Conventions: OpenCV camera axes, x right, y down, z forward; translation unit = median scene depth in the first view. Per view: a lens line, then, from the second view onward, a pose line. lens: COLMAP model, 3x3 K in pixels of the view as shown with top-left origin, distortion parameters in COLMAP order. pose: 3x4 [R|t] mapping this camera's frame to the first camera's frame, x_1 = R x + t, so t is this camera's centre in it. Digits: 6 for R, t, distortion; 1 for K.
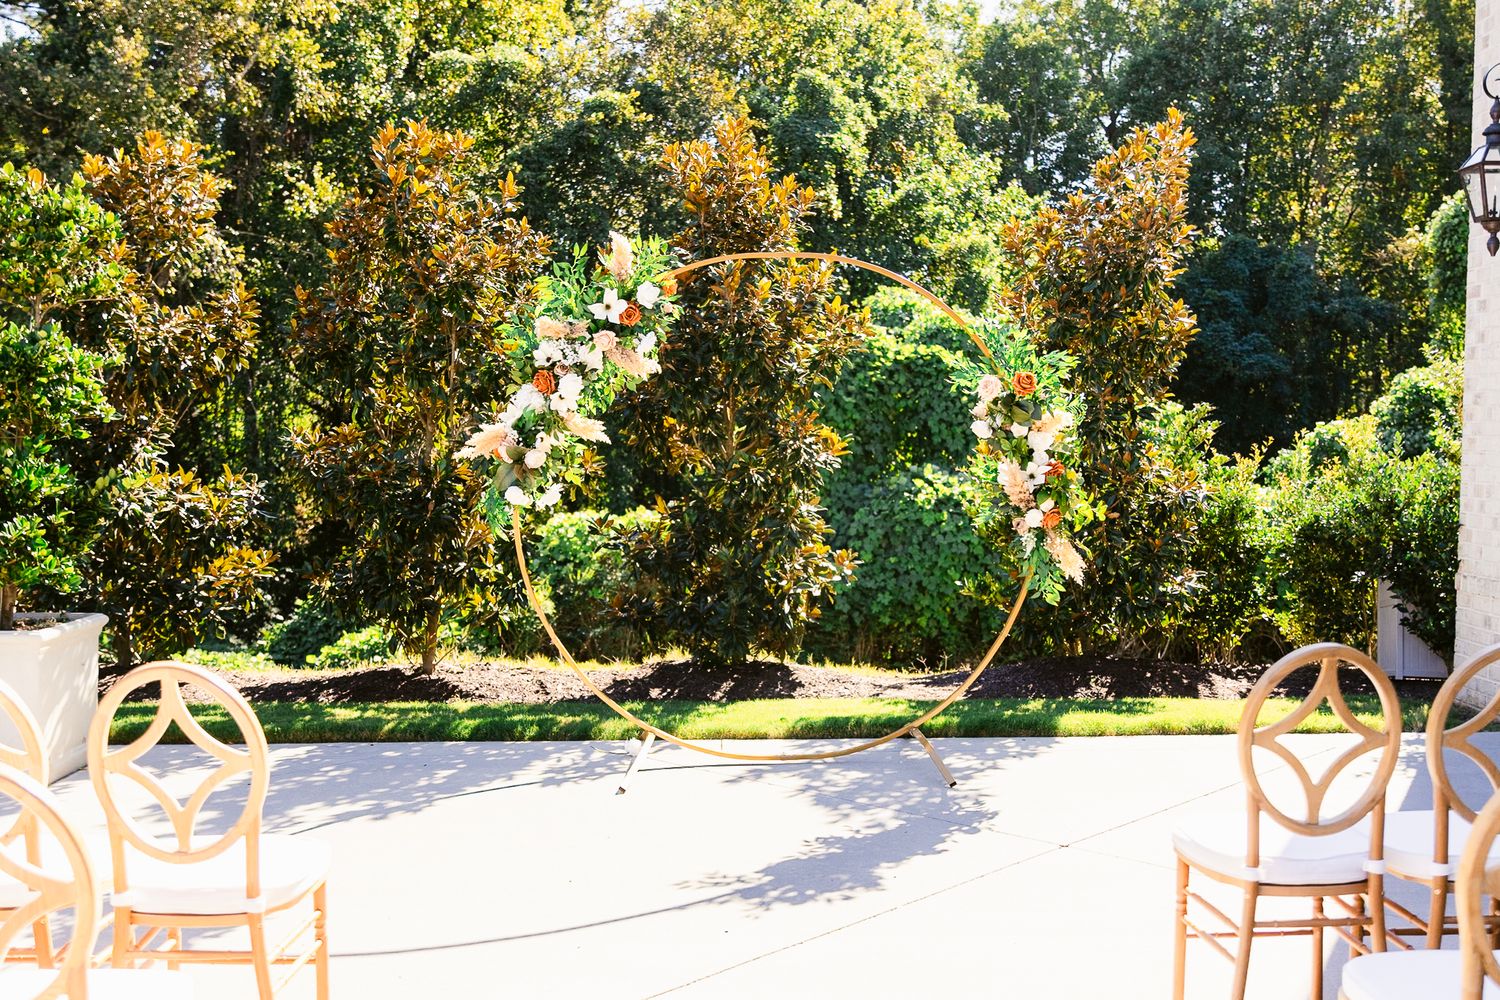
lens RADIAL K [[1430.7, 0, 750.0], [0, 1430.7, 500.0], [0, 0, 1]] dist [0.003871, 0.001154]
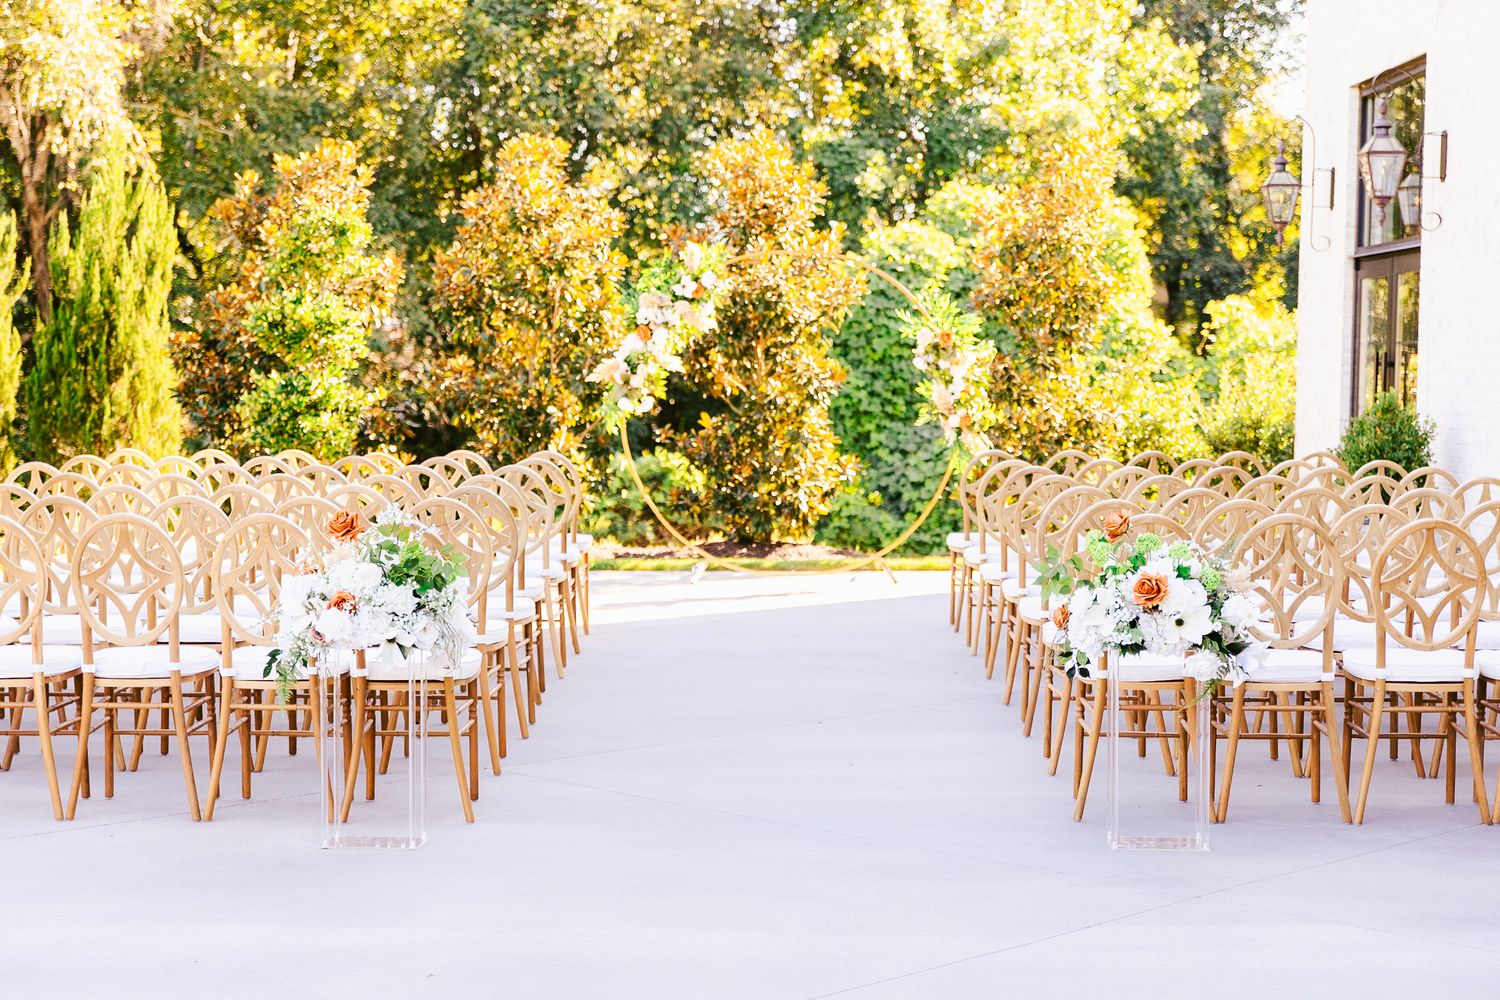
lens RADIAL K [[2409.1, 0, 750.0], [0, 2409.1, 500.0], [0, 0, 1]] dist [-0.014438, -0.005434]
pose [[0.999894, 0.002568, -0.014318, 0.012975], [-0.002353, 0.999884, 0.015038, 0.061268], [0.014355, -0.015003, 0.999784, -1.658212]]
